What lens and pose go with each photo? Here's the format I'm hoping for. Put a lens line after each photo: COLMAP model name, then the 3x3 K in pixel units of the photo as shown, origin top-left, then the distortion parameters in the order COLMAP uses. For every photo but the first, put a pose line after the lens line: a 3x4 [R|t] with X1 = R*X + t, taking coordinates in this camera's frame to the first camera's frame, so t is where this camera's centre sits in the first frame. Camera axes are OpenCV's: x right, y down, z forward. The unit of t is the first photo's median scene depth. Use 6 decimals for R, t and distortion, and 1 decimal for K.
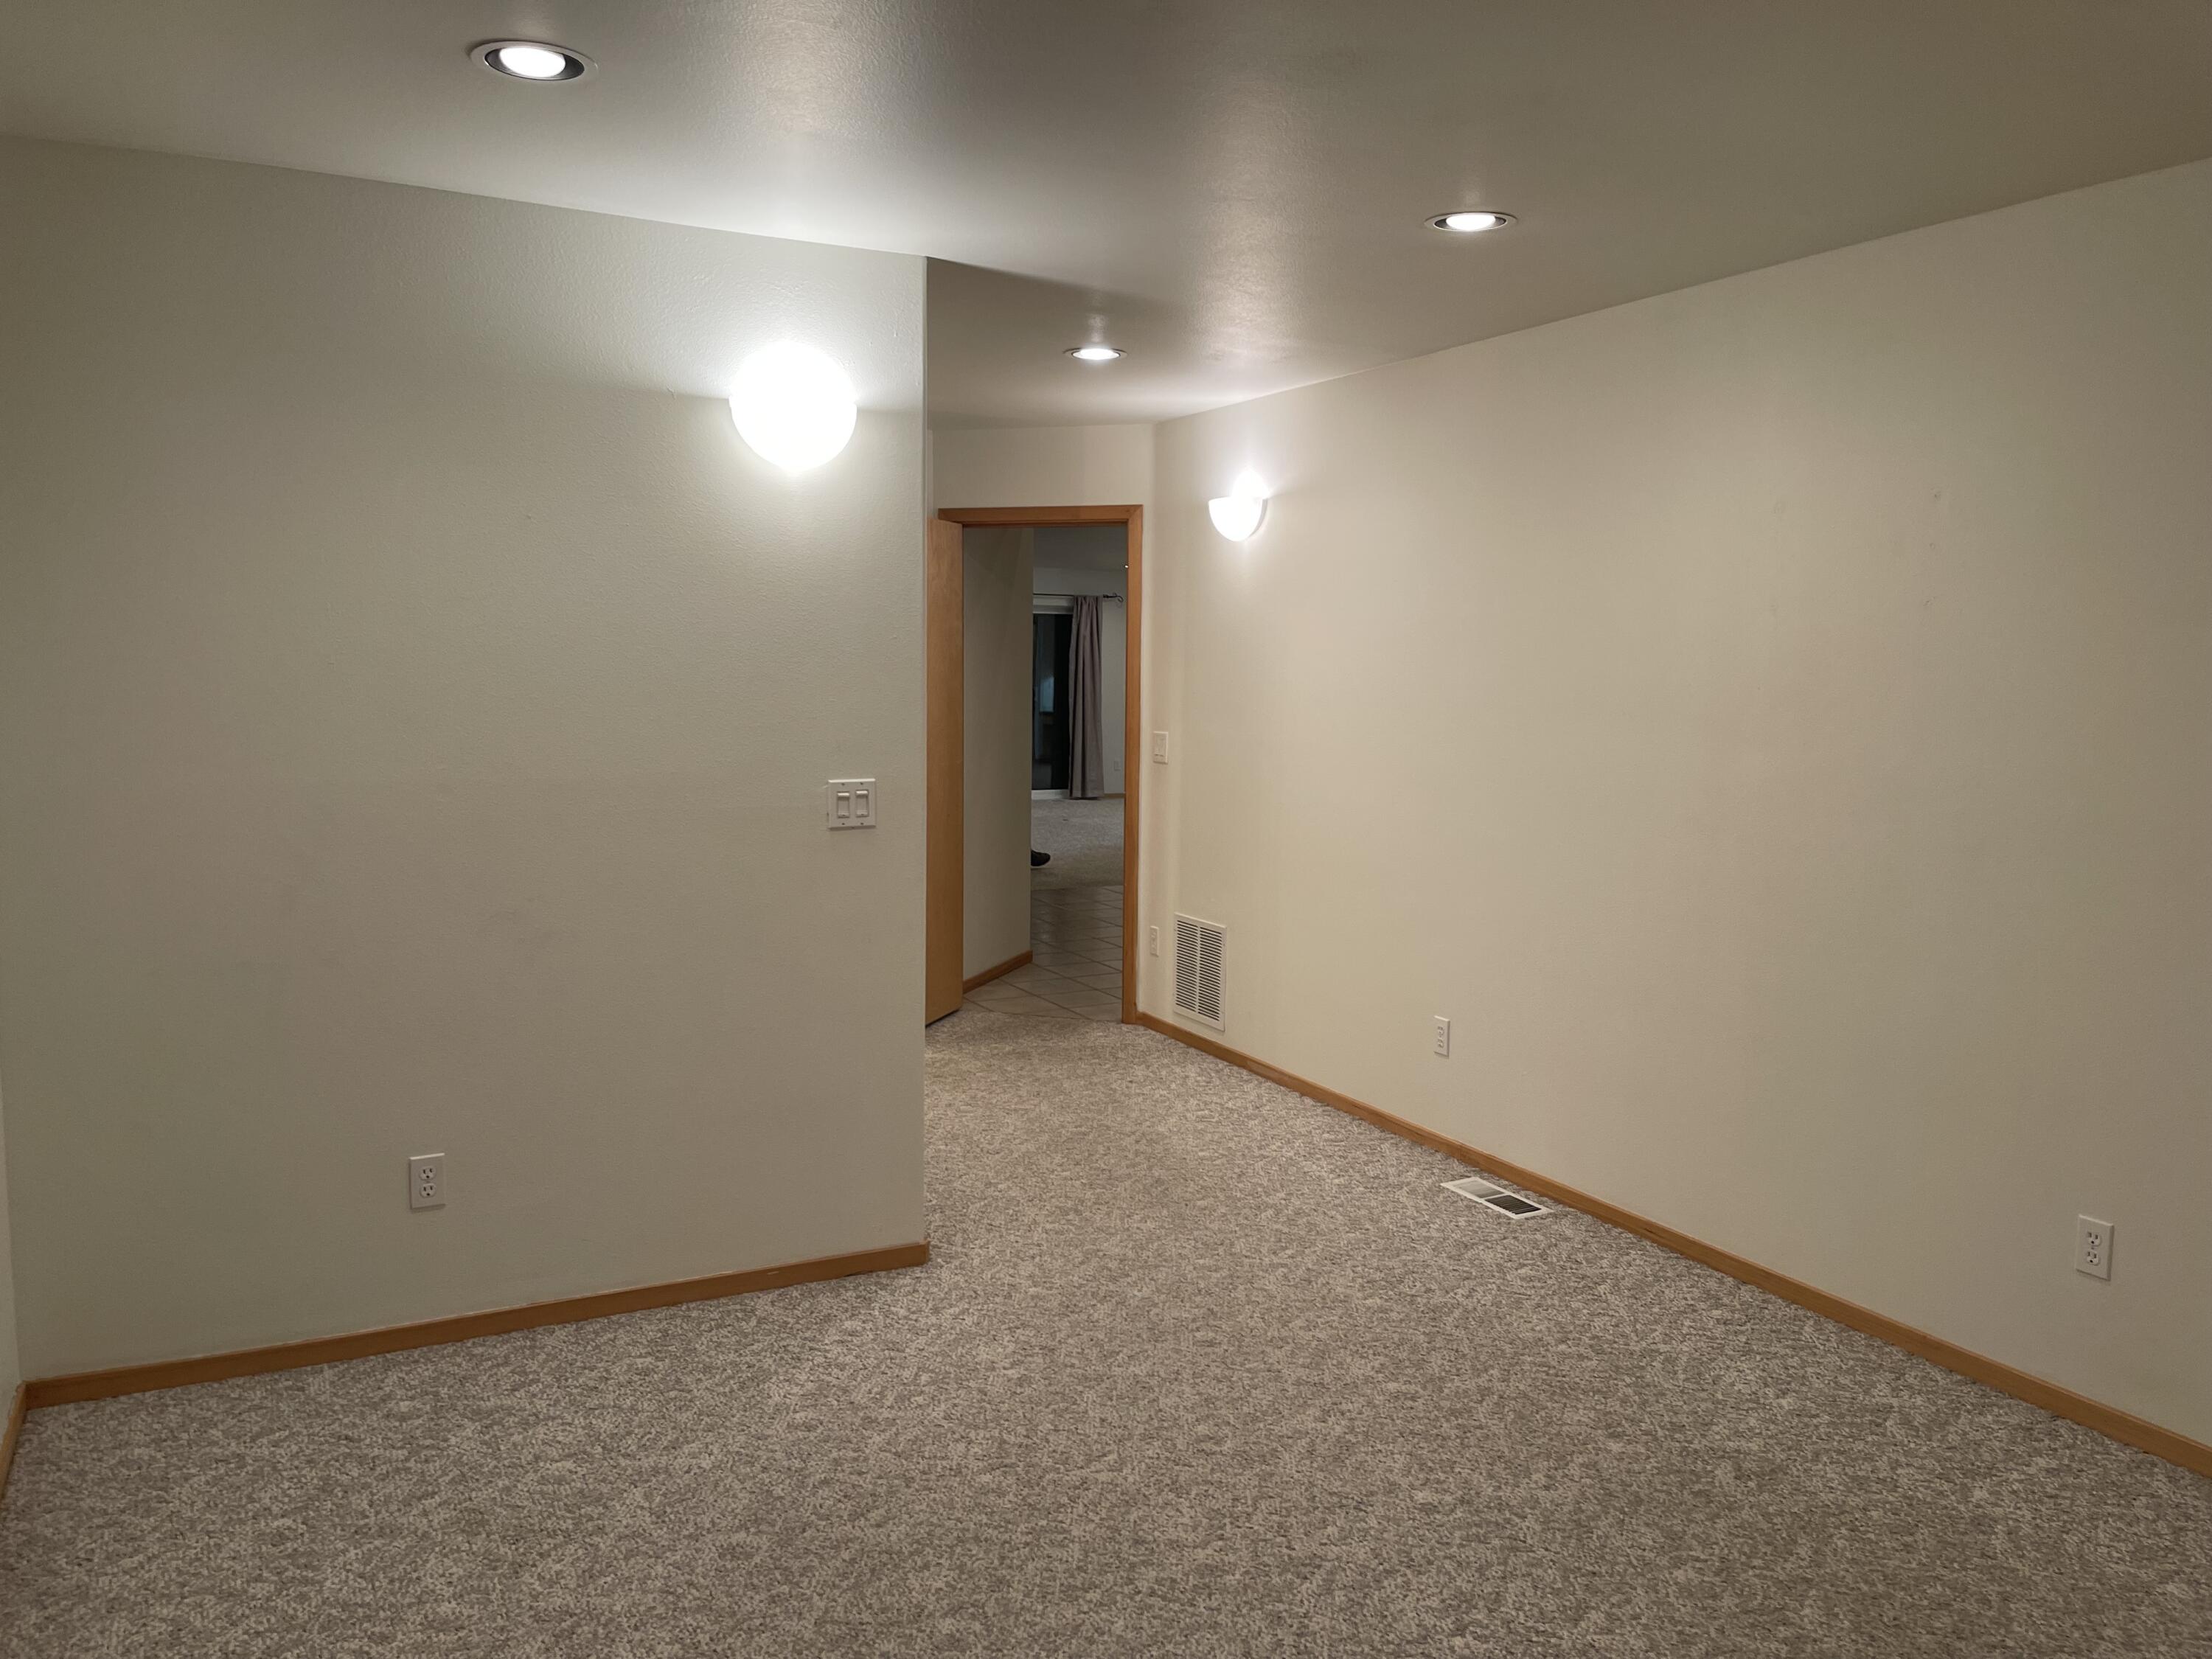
lens RADIAL K [[1669.9, 0, 1121.9], [0, 1669.9, 815.3], [0, 0, 1]] dist [0.064514, -0.092043]
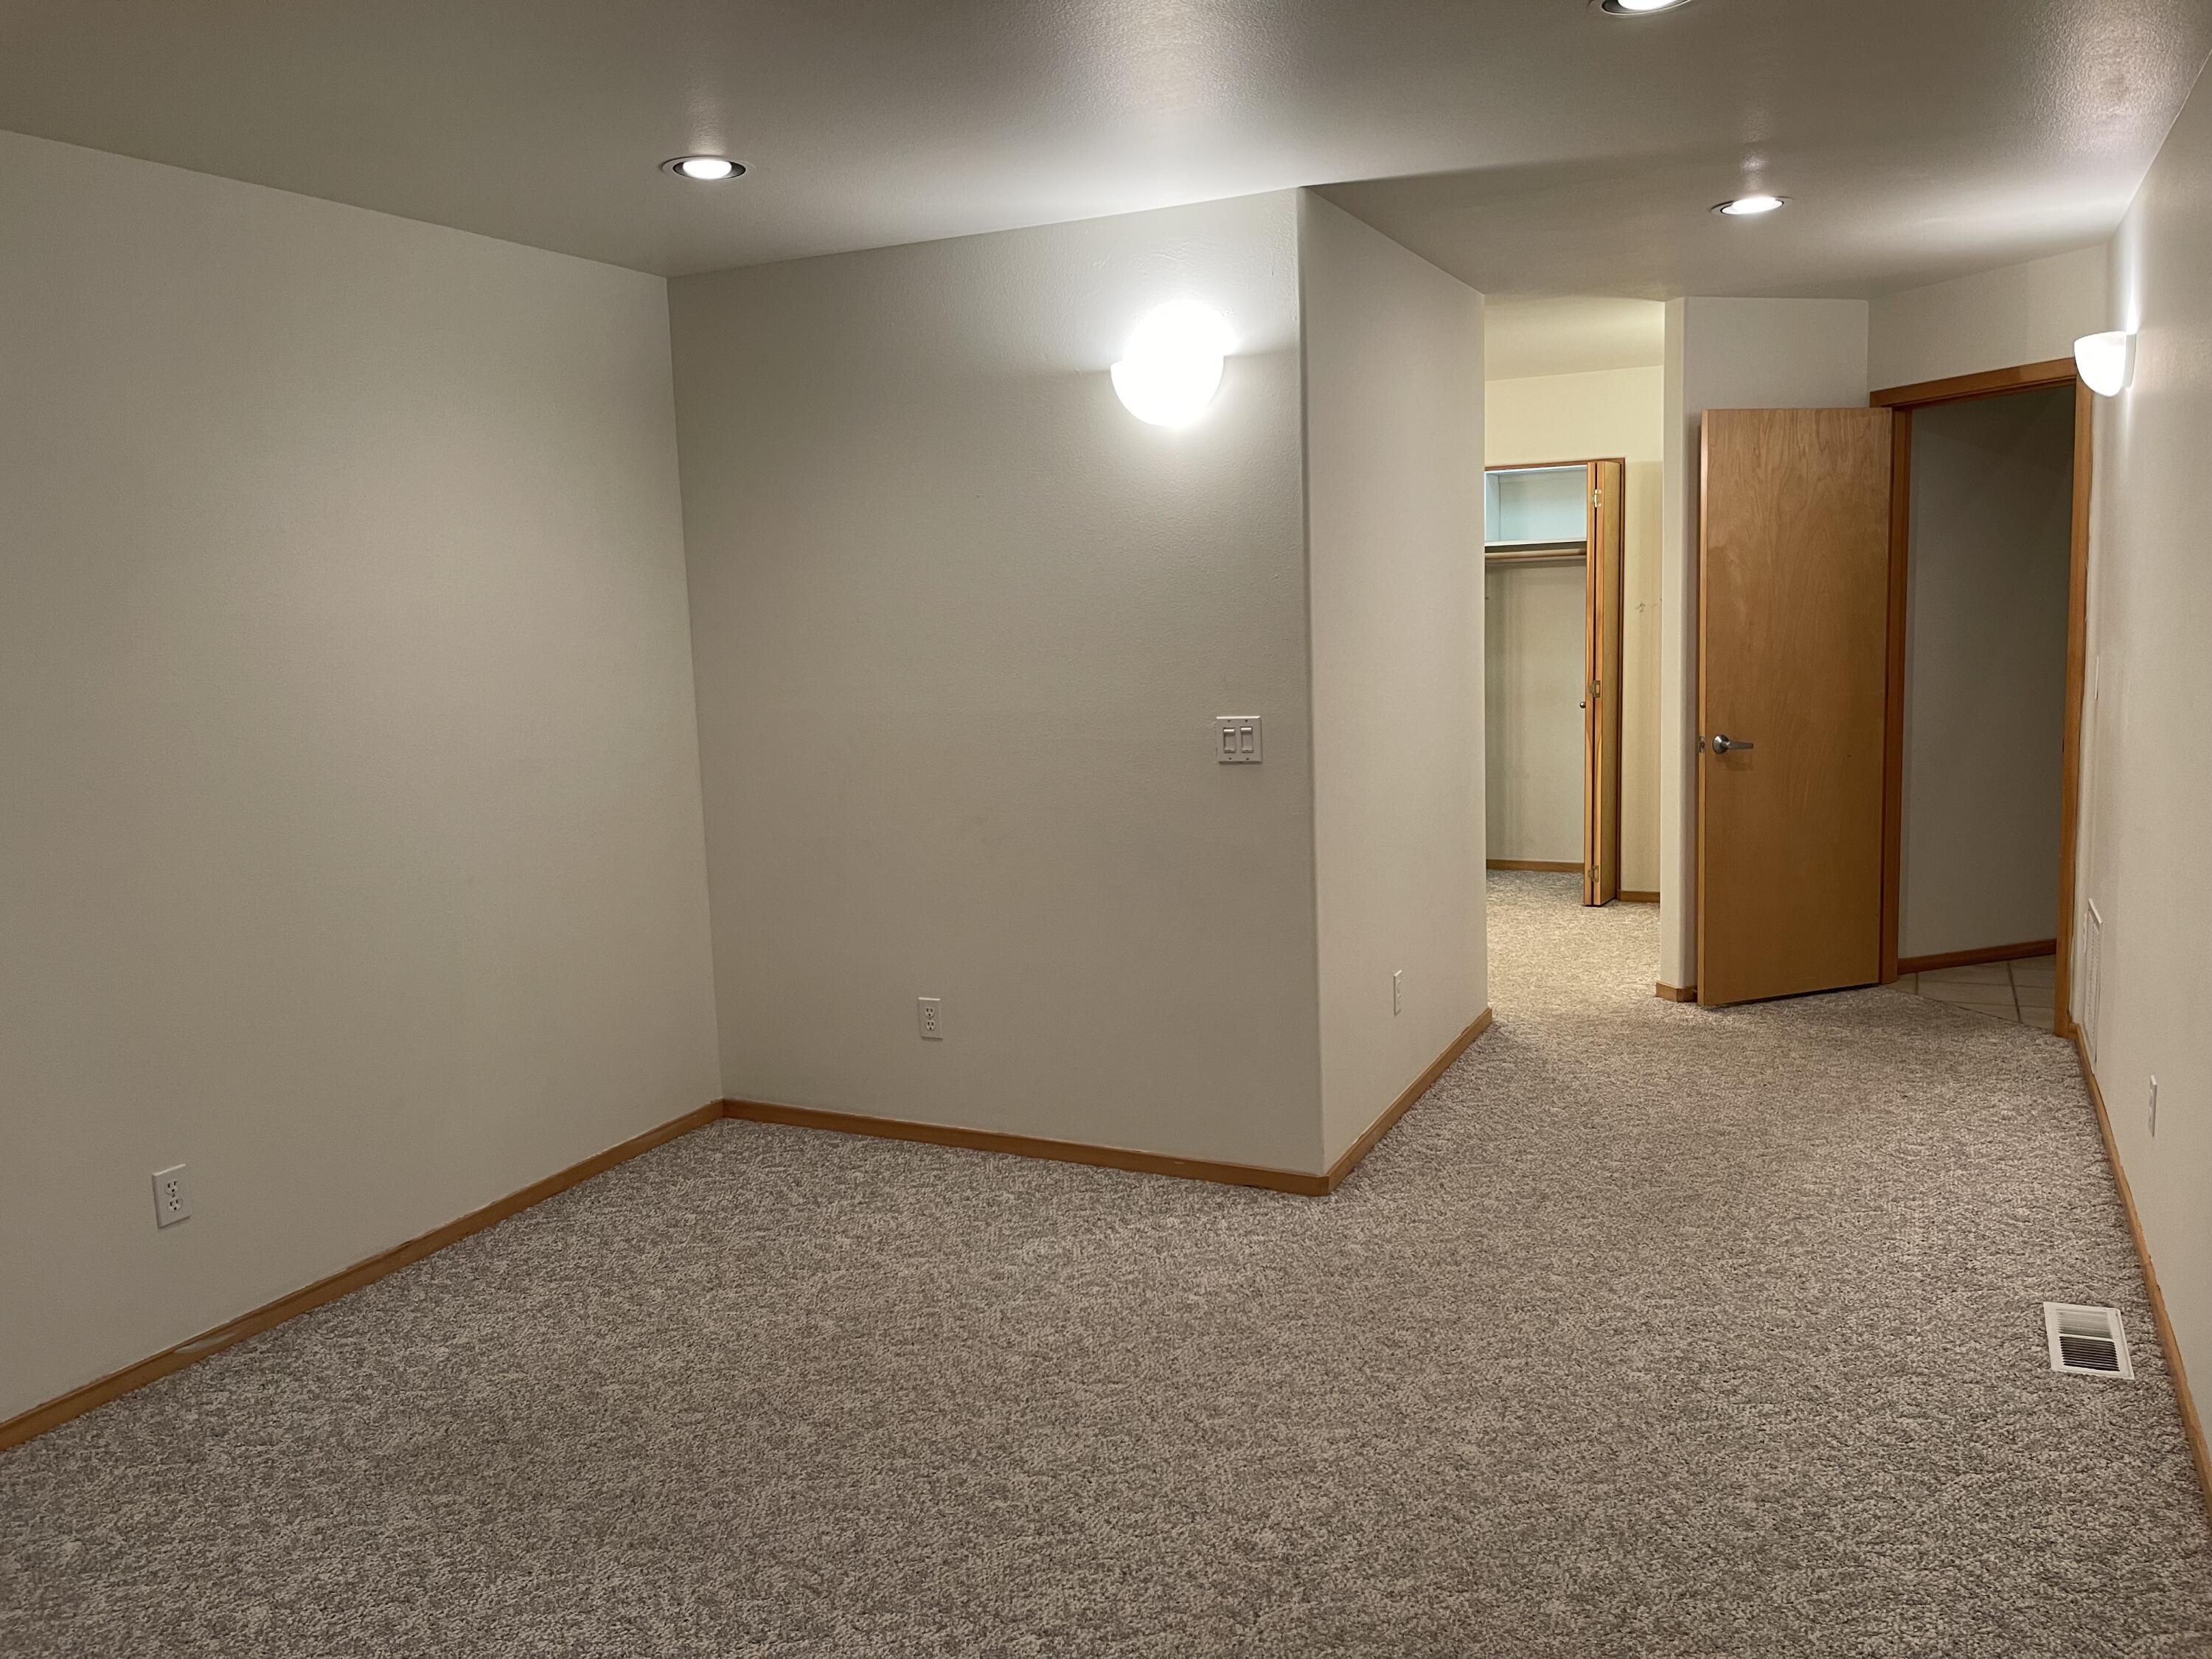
lens RADIAL K [[1669.9, 0, 1092.0], [0, 1669.9, 821.7], [0, 0, 1]] dist [0.064514, -0.092043]
pose [[0.588005, 0.073844, -0.805480, 0.668303], [-0.029456, 0.997118, 0.069910, -0.027722], [0.808321, -0.017381, 0.588486, 0.332870]]
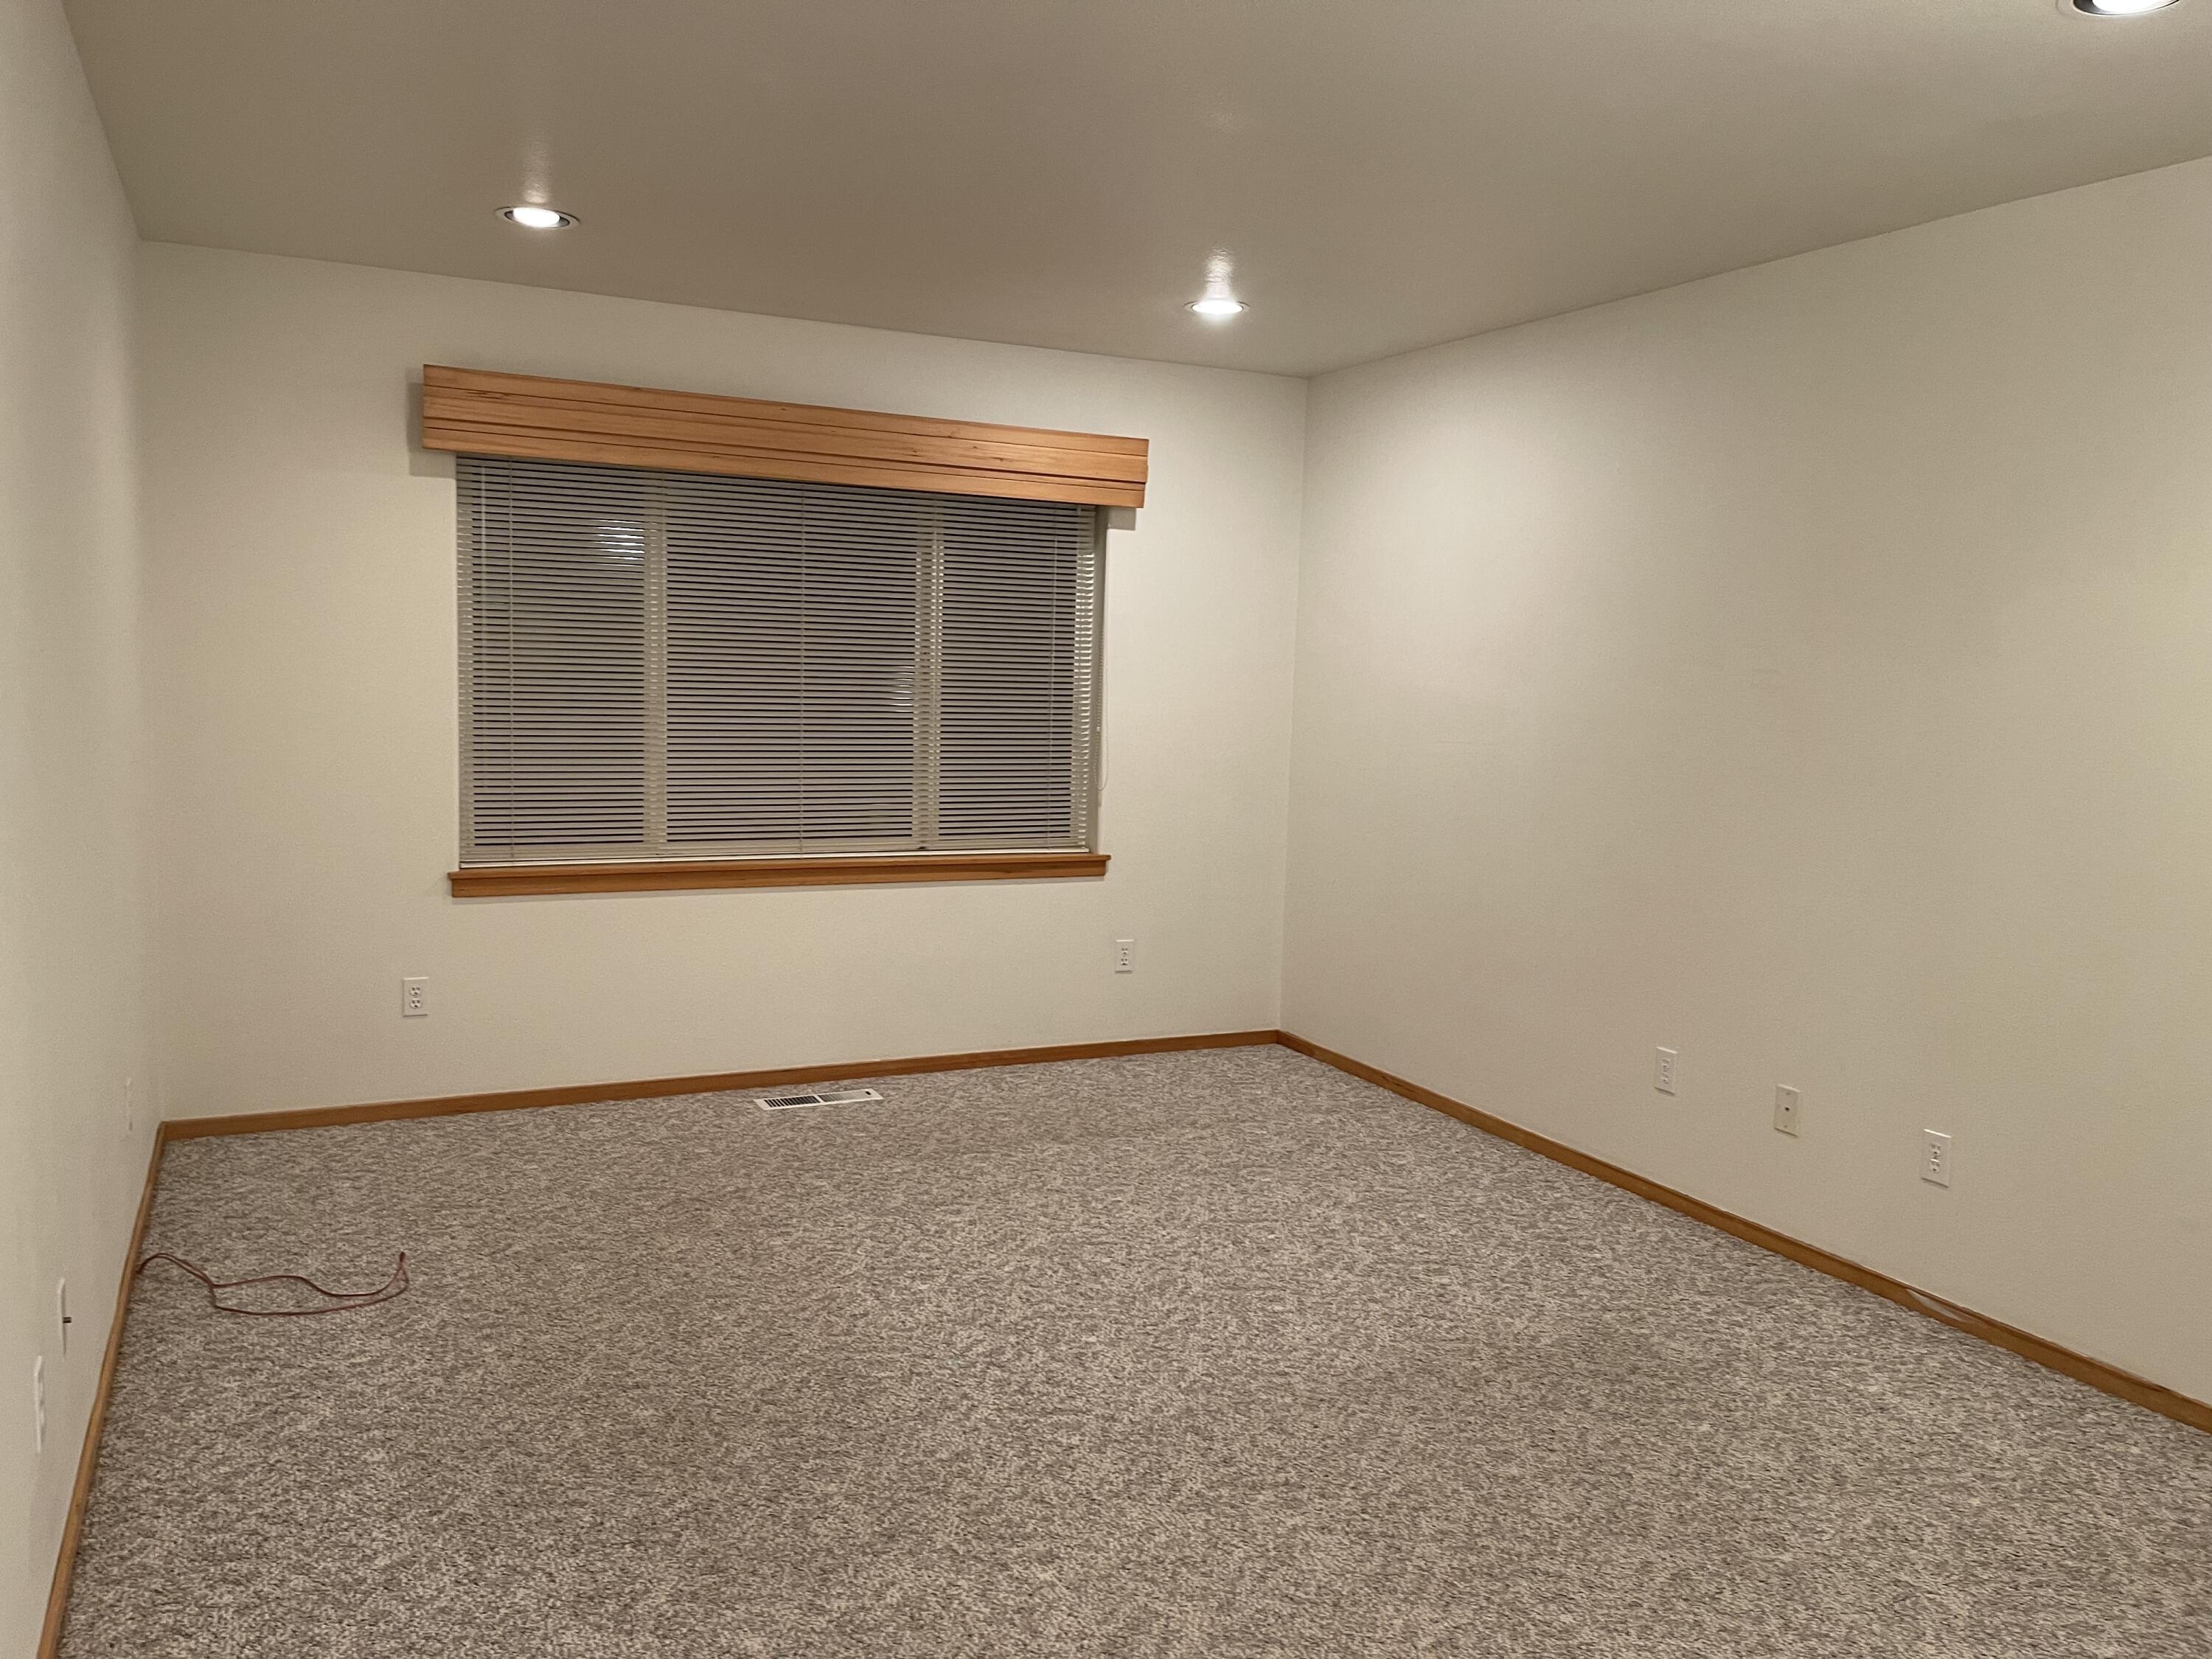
lens RADIAL K [[1669.9, 0, 1093.2], [0, 1669.9, 829.4], [0, 0, 1]] dist [0.064514, -0.092043]
pose [[-0.998464, -0.048173, 0.027361, 0.122387], [-0.041848, 0.979447, 0.197313, -0.116130], [-0.036304, 0.195865, -0.979959, 1.450316]]
